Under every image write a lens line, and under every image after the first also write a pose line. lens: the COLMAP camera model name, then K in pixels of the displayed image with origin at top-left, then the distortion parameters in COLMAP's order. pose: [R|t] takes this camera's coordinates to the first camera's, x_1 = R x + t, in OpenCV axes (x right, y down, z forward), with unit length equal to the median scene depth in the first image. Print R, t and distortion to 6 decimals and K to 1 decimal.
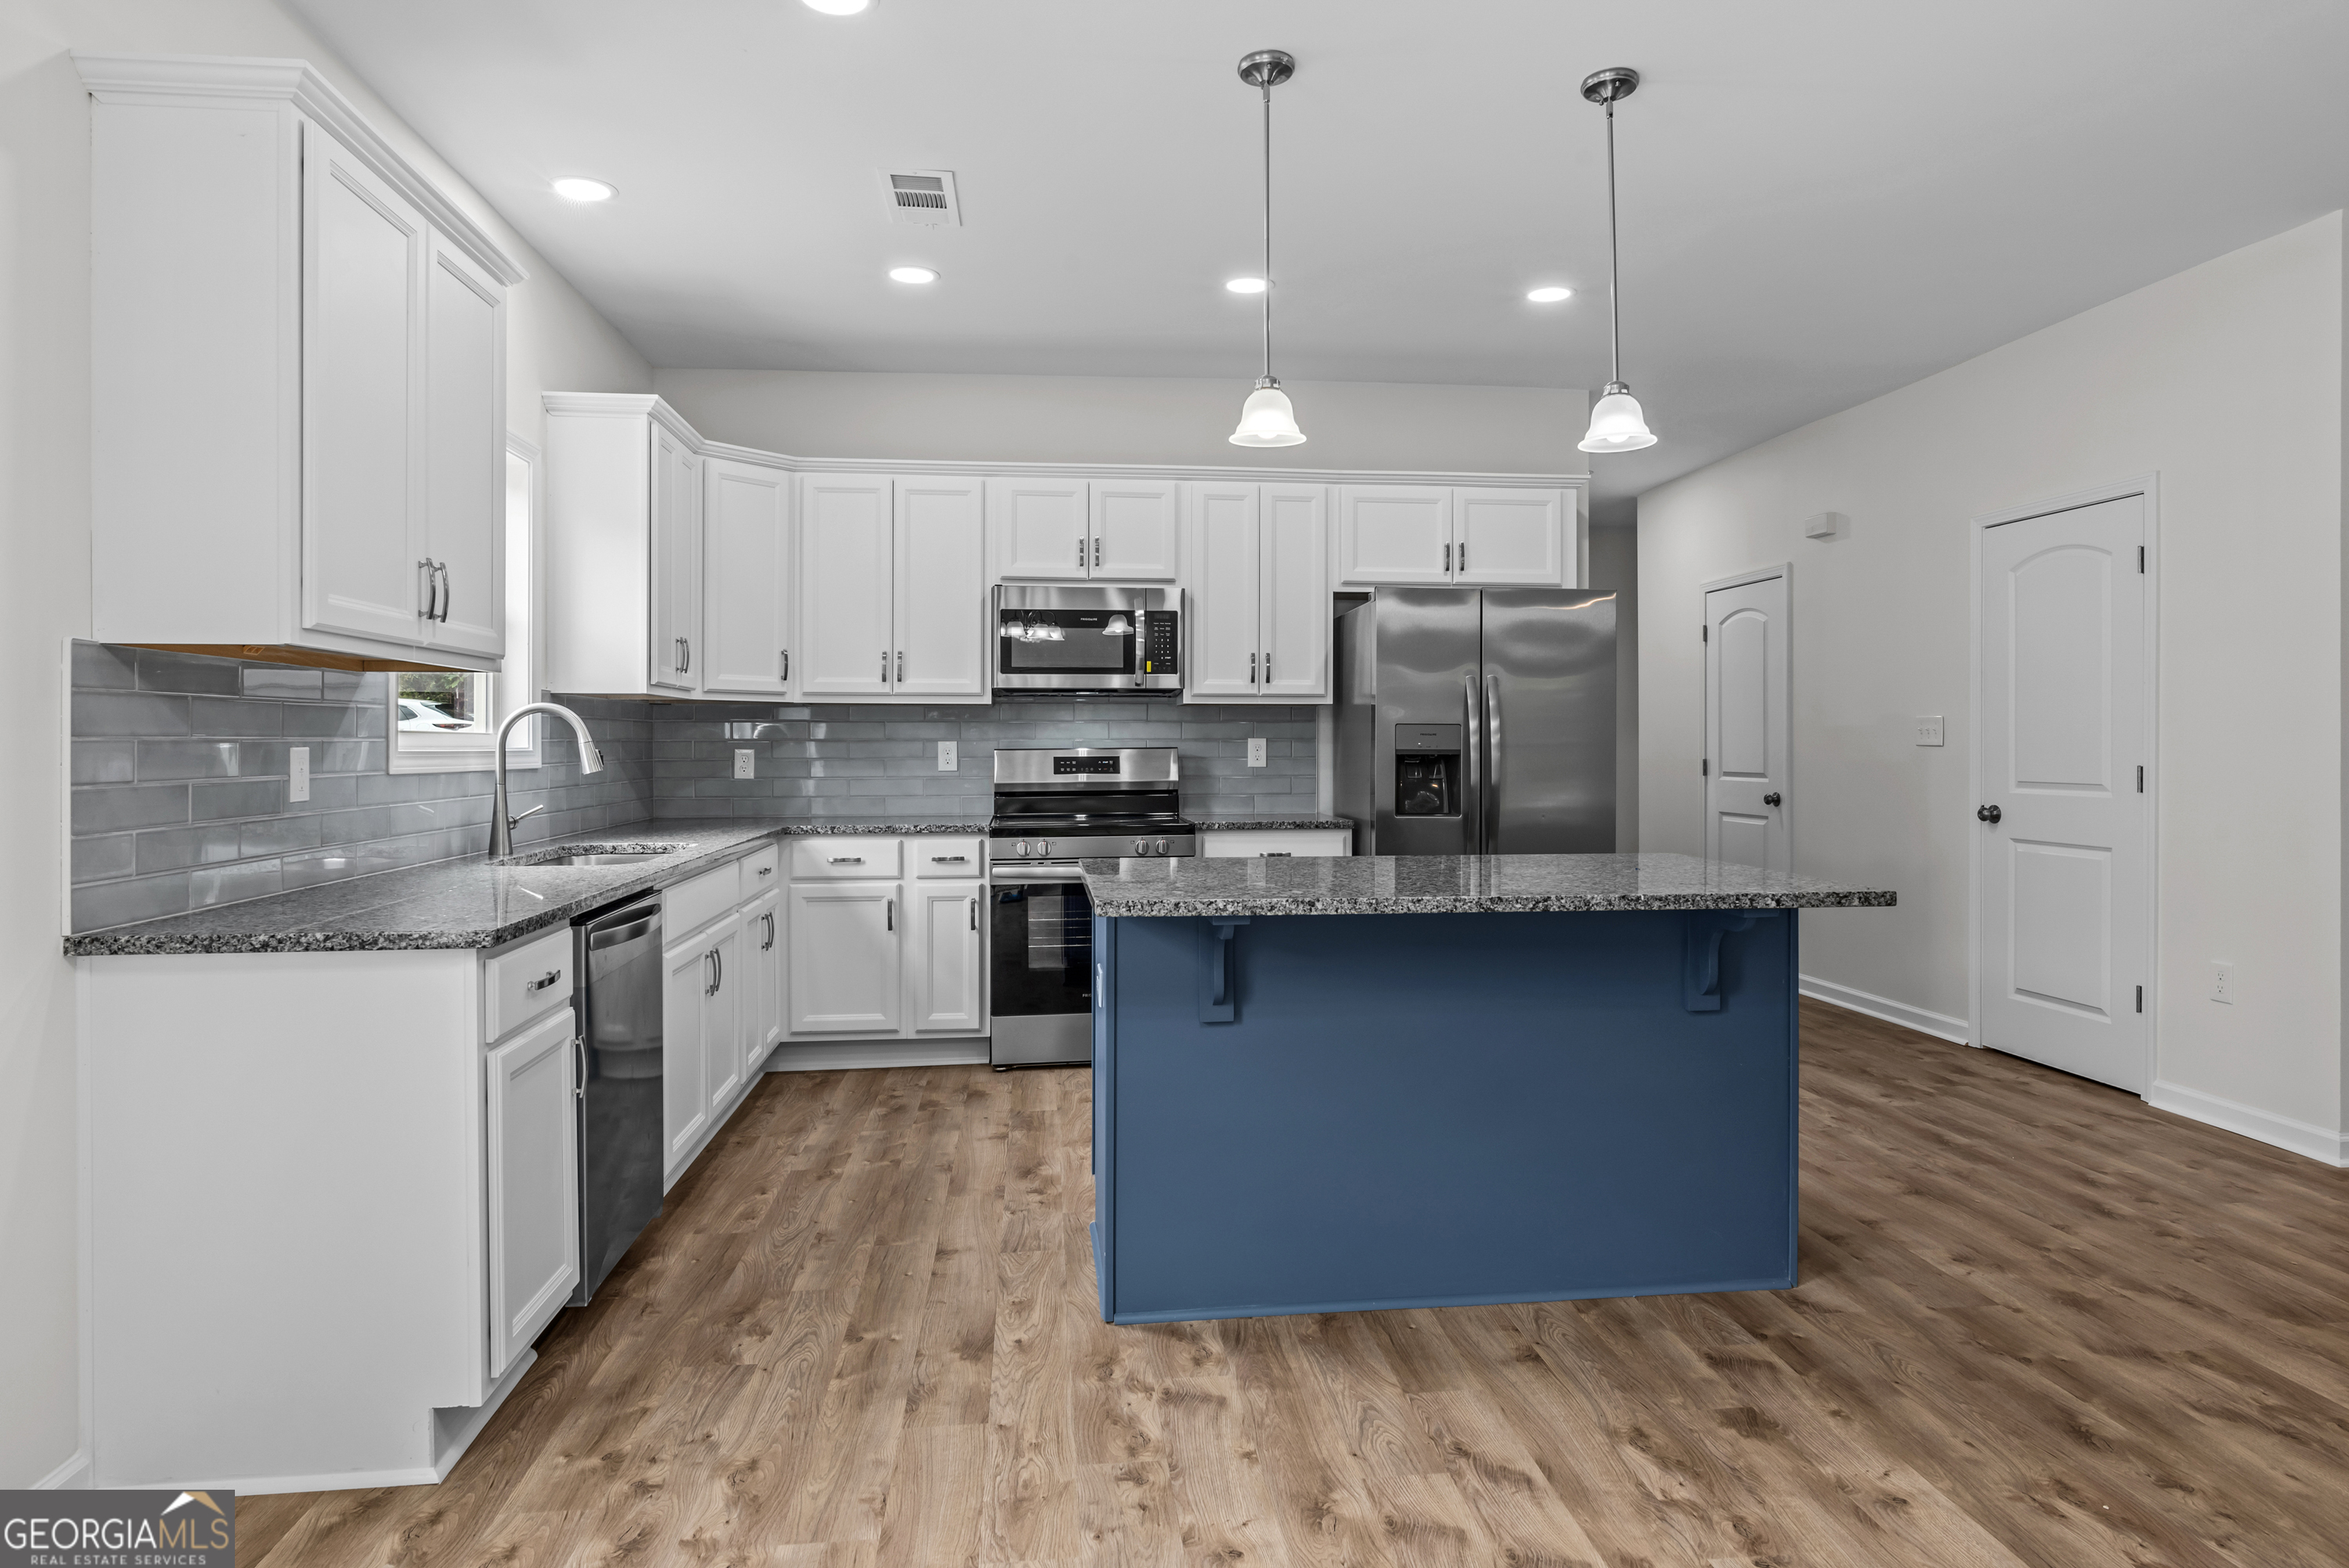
lens RADIAL K [[1354.9, 0, 1172.5], [0, 1354.9, 737.4], [0, 0, 1]] dist [-0.001358, -0.000155]
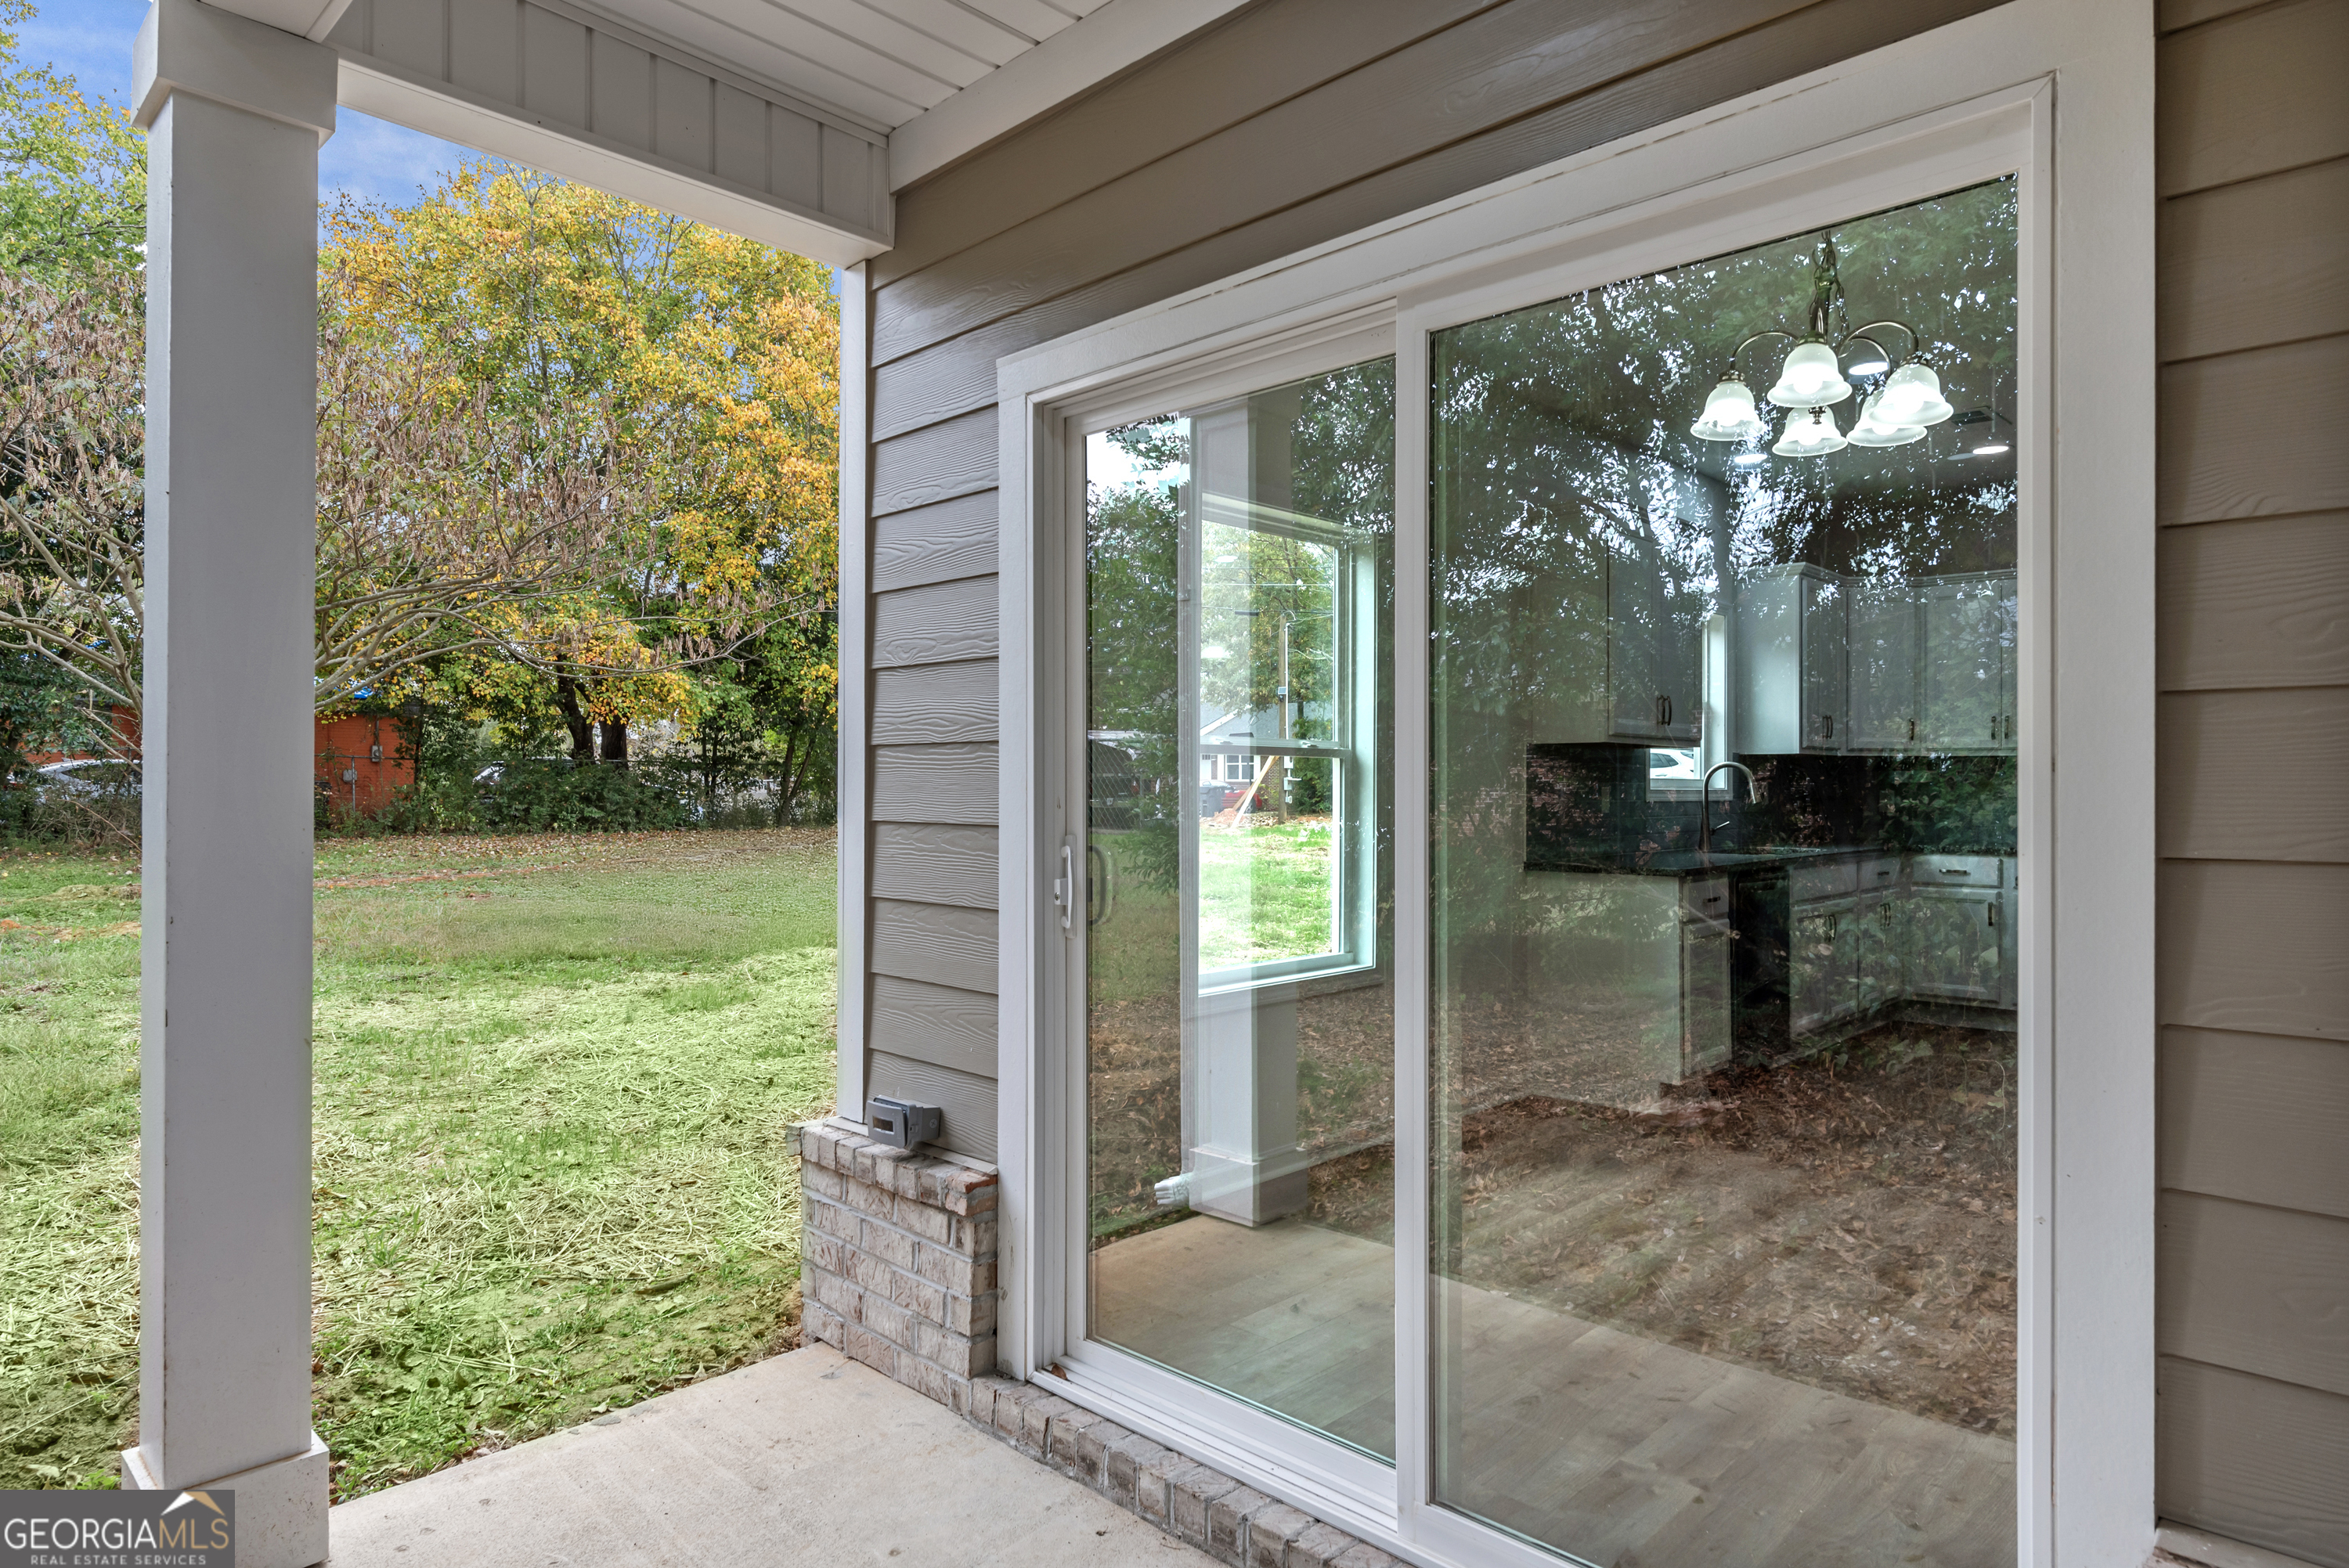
lens RADIAL K [[1330.0, 0, 1174.5], [0, 1330.0, 784.0], [0, 0, 1]] dist [0.000715, 0.000148]
pose [[0.645037, 0.002491, -0.764147, 0.335421], [0.000261, 0.999994, 0.003480, -0.003117], [0.764151, -0.002444, 0.645033, -0.566182]]
